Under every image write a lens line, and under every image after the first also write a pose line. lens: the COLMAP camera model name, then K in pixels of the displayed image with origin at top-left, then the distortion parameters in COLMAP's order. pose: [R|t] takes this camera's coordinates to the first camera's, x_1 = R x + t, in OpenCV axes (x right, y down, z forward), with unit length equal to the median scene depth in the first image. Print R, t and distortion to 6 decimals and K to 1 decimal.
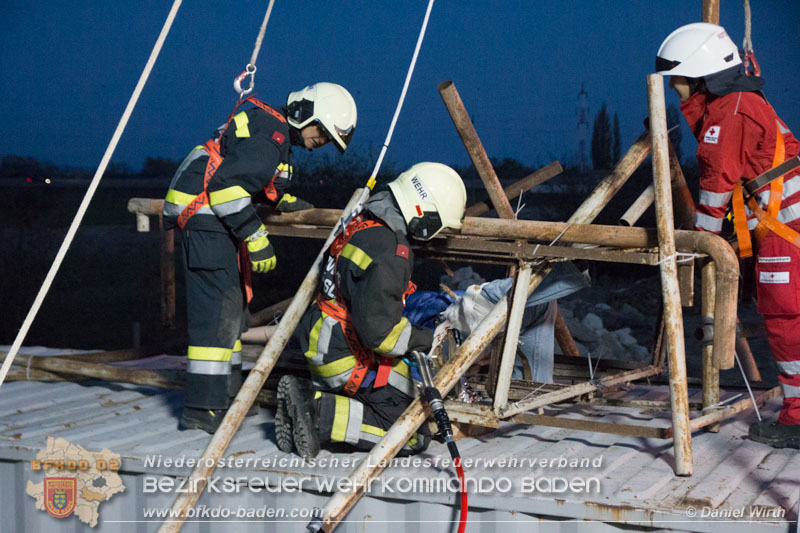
lens RADIAL K [[1347.9, 0, 400.3], [0, 1347.9, 273.0], [0, 0, 1]] dist [0.102260, 0.000000]
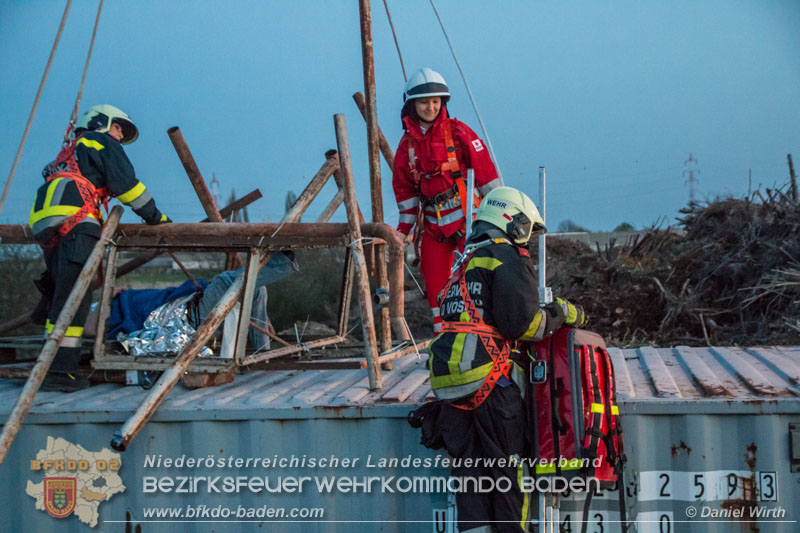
lens RADIAL K [[1195.1, 0, 398.8], [0, 1195.1, 269.3], [0, 0, 1]] dist [0.100609, 0.000000]
pose [[0.958904, -0.035617, 0.281487, -0.104629], [0.052629, 0.997201, -0.053108, 0.080147], [-0.278808, 0.065739, 0.958094, -0.194500]]
